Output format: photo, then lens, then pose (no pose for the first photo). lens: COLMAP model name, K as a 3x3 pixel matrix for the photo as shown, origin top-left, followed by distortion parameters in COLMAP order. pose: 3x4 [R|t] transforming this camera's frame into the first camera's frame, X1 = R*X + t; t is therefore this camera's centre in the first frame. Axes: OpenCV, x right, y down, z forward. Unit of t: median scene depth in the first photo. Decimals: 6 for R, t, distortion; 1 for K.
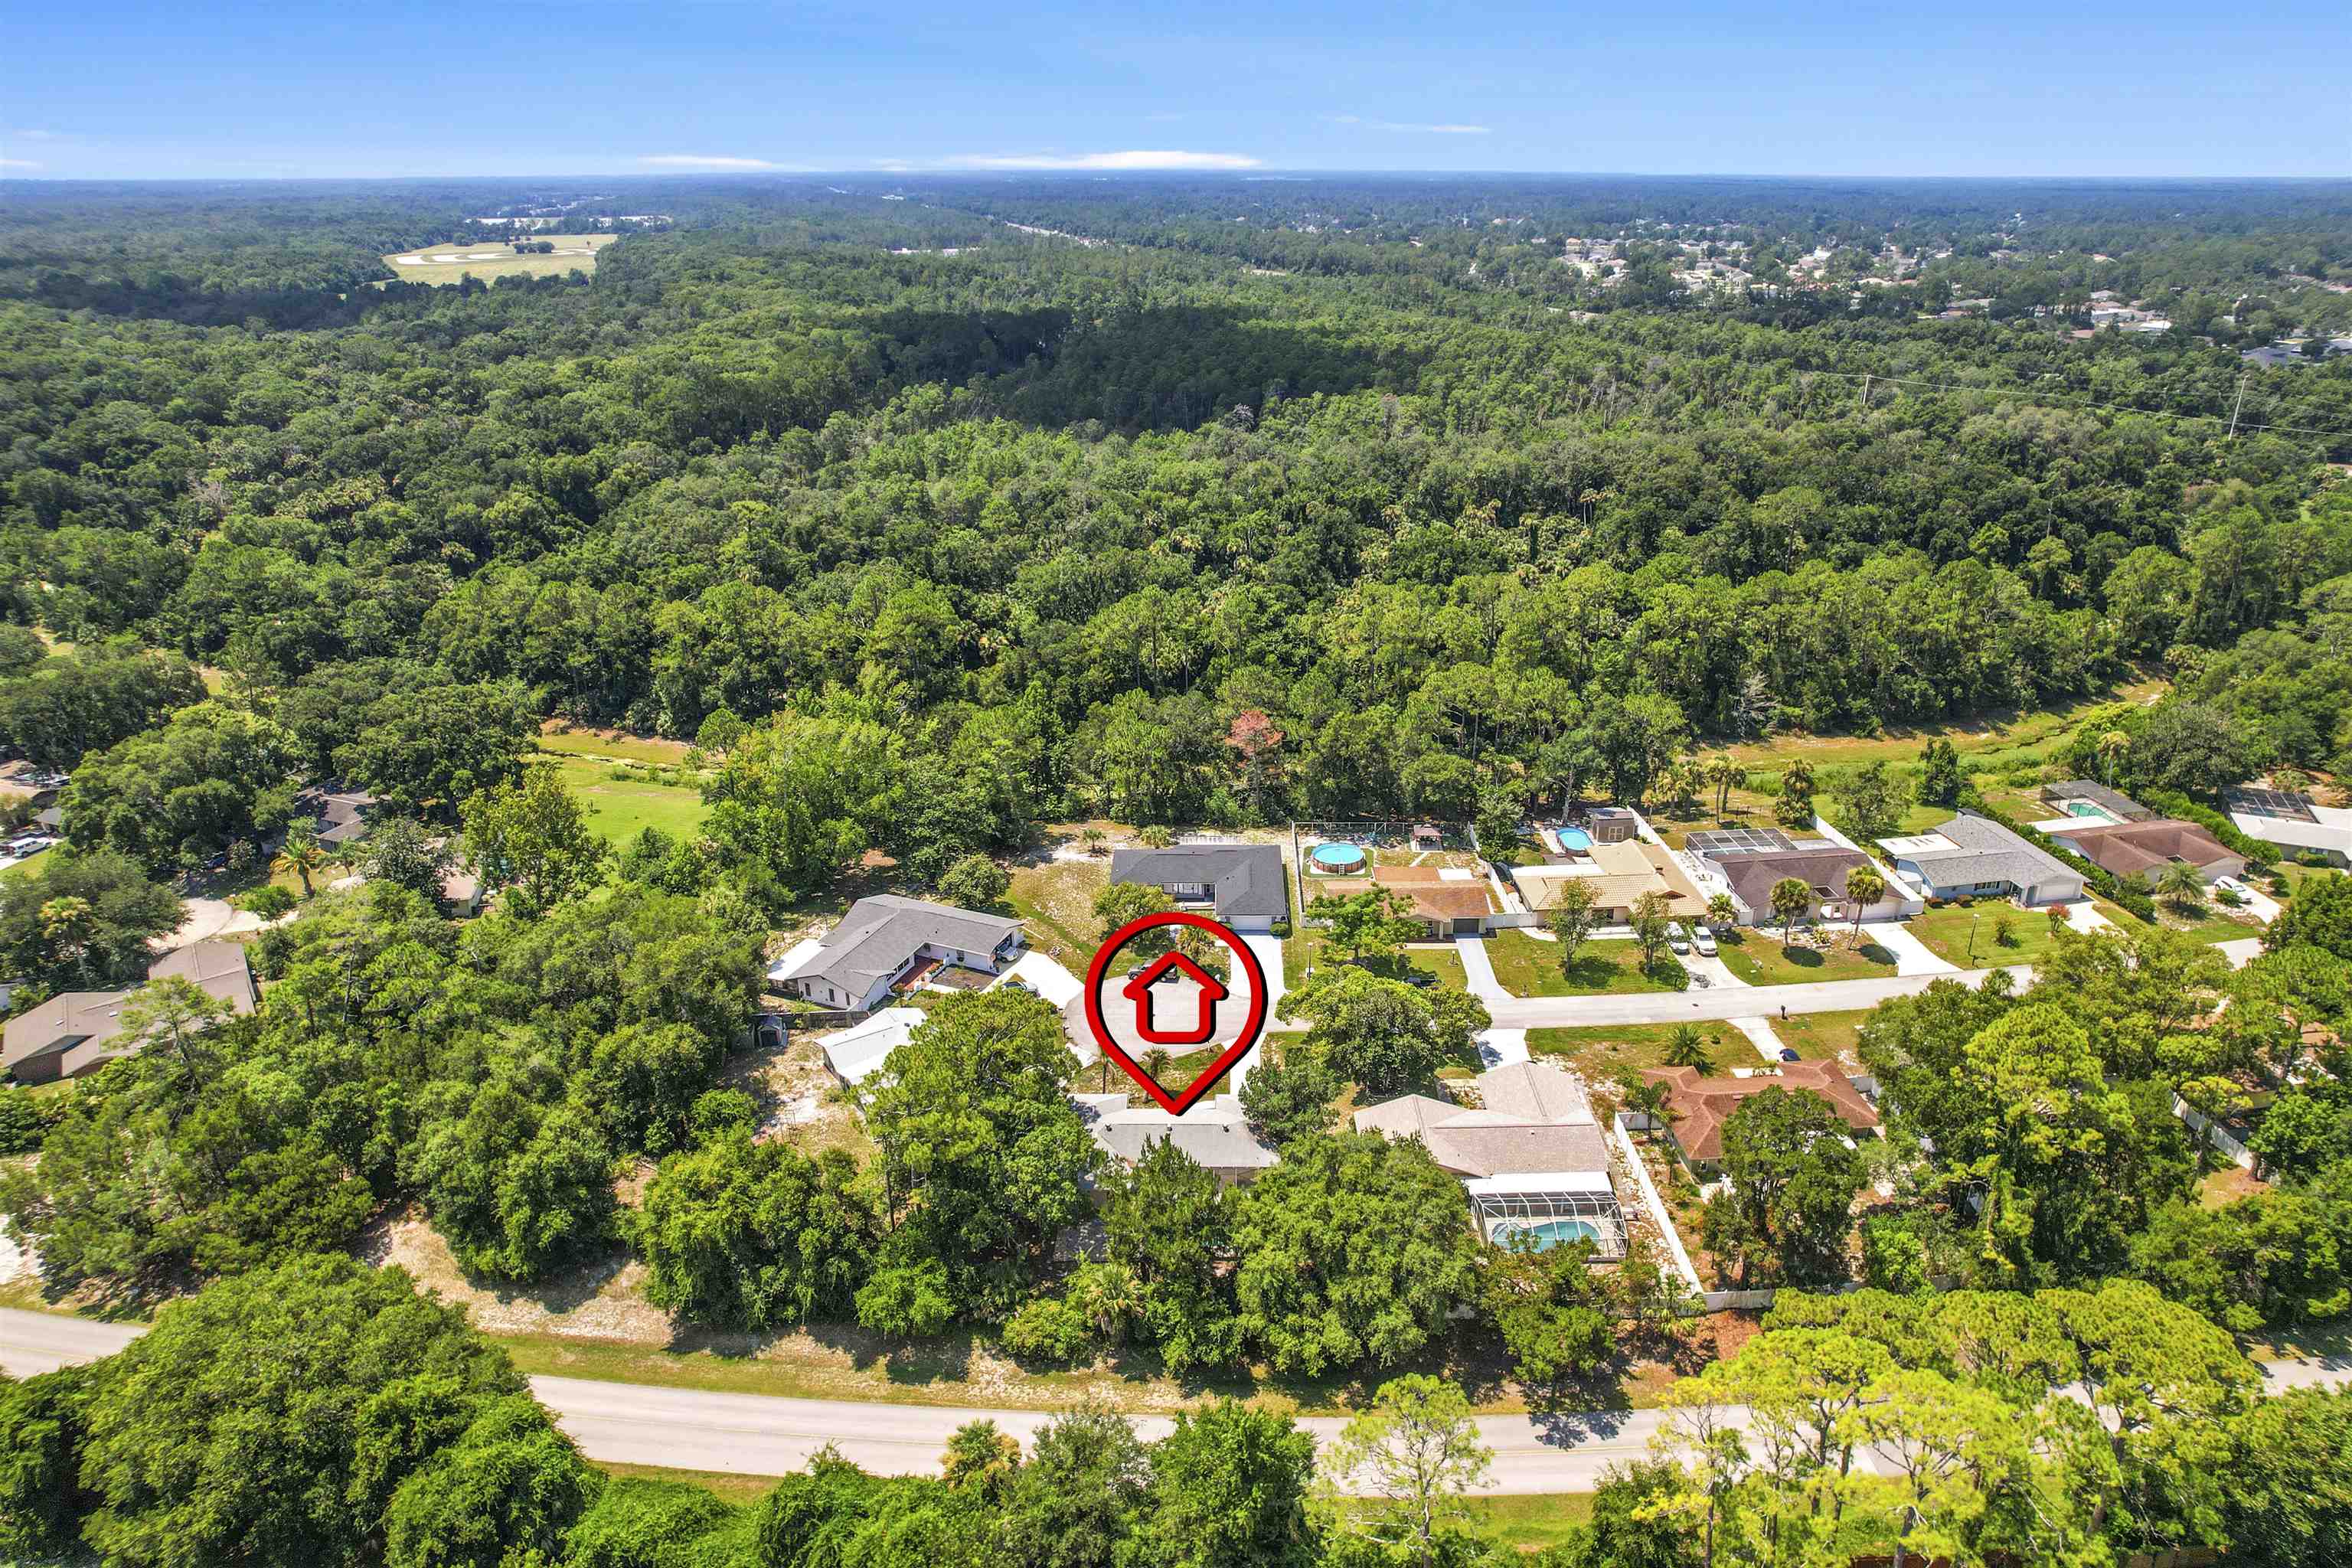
lens RADIAL K [[1511.8, 0, 1176.0], [0, 1511.8, 784.0], [0, 0, 1]] dist [-0.031822, 0.003294]
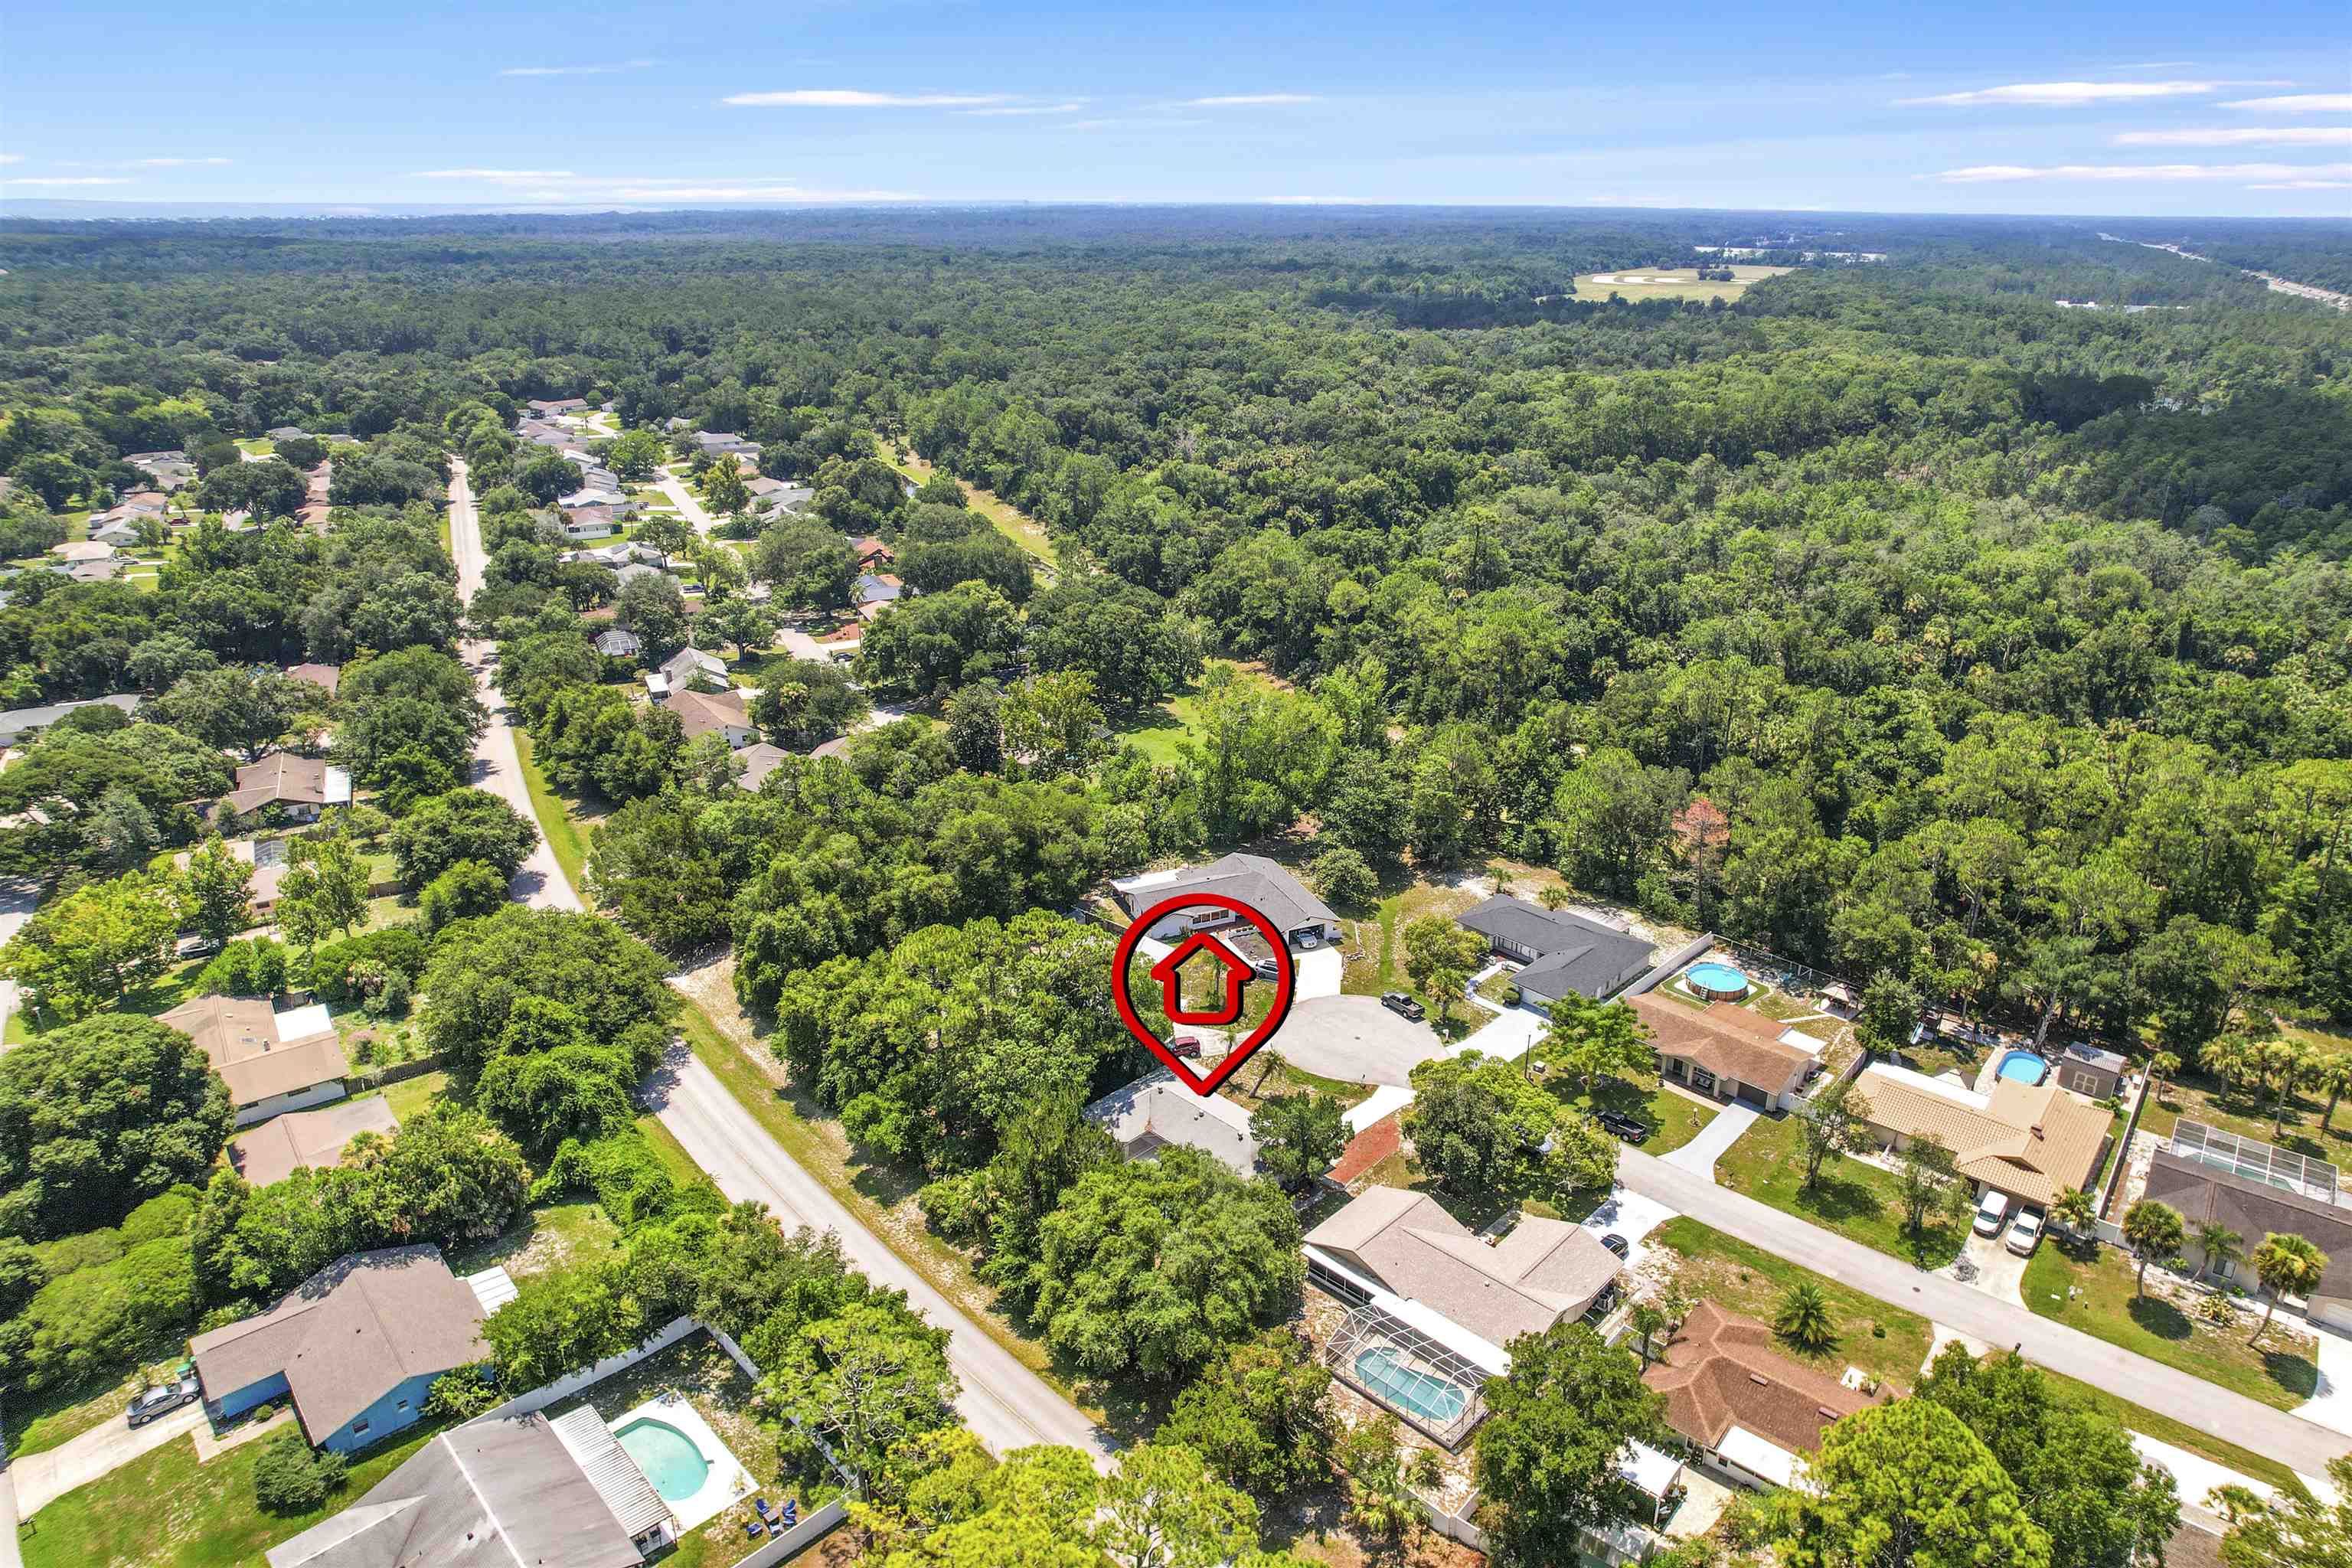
lens RADIAL K [[1511.8, 0, 1176.0], [0, 1511.8, 784.0], [0, 0, 1]] dist [-0.031822, 0.003294]
pose [[0.715898, 0.265701, -0.645673, 0.463821], [-0.279233, 0.956540, 0.084023, -0.051202], [0.639937, 0.120141, 0.758977, 0.154042]]
